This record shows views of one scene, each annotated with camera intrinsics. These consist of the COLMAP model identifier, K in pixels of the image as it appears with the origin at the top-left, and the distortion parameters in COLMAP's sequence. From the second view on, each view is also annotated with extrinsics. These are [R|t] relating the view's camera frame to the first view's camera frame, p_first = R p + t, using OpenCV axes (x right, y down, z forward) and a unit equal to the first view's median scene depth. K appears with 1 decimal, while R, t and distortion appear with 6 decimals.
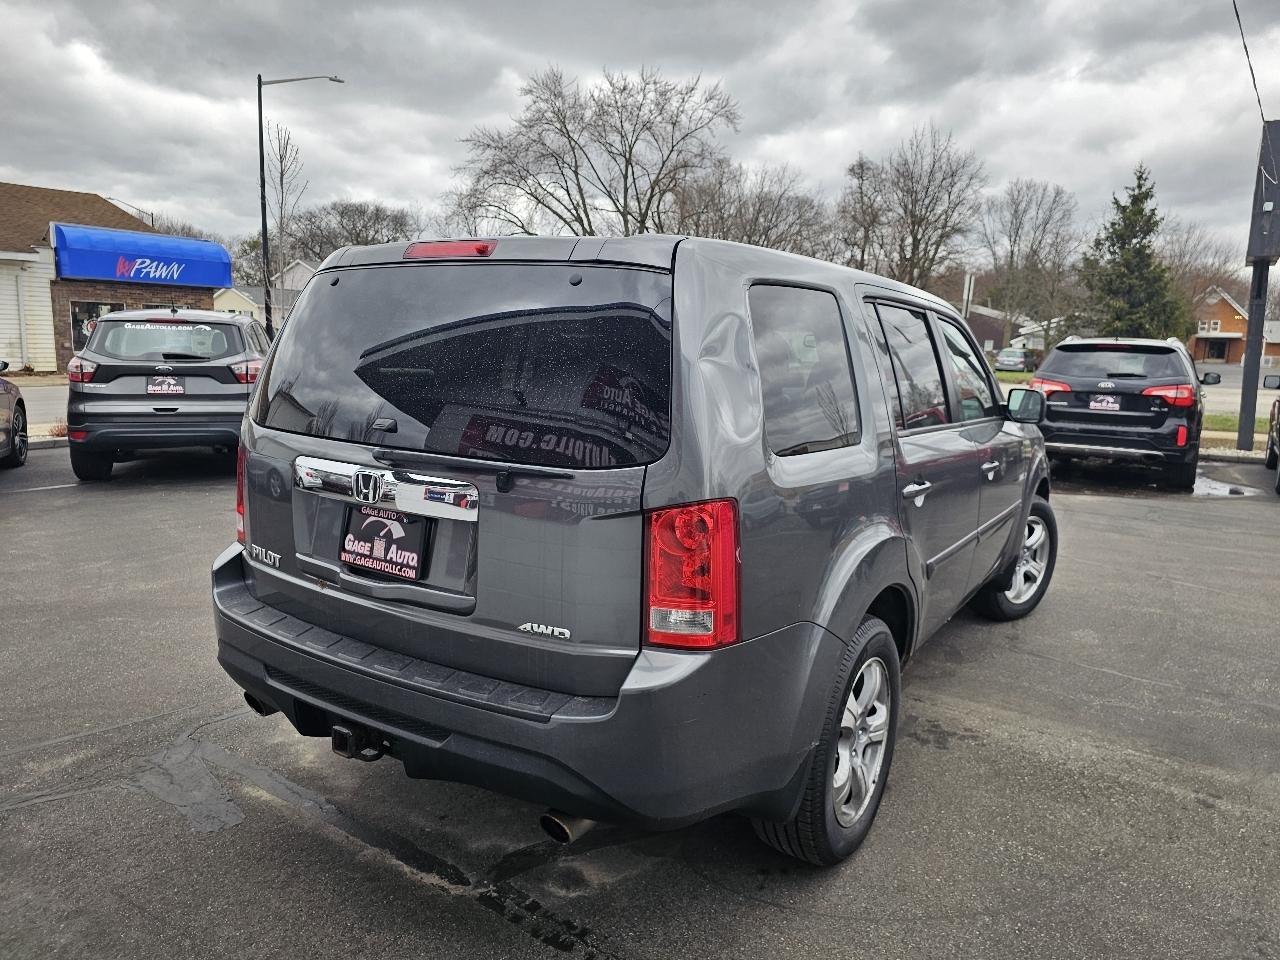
lens RADIAL K [[860.9, 0, 645.5], [0, 860.9, 467.3], [0, 0, 1]] dist [0.046574, -0.038515]
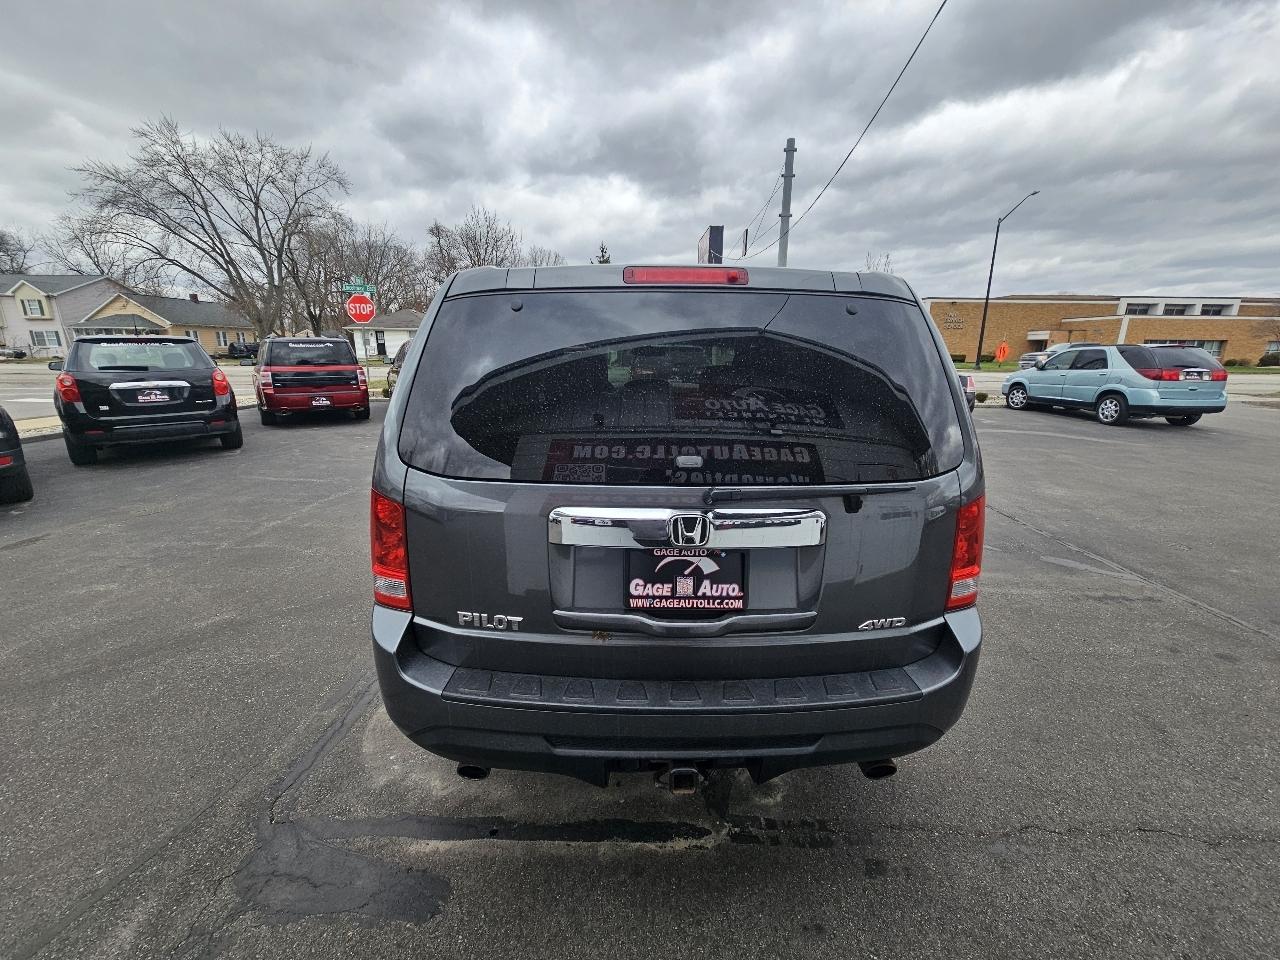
lens RADIAL K [[519.2, 0, 619.0], [0, 519.2, 475.4], [0, 0, 1]] dist [-0.000678, -0.001305]
pose [[0.829986, -0.154875, 0.535852, -0.595404], [0.098578, 0.986286, 0.132375, -0.105464], [-0.549005, -0.057046, 0.833870, 0.490280]]
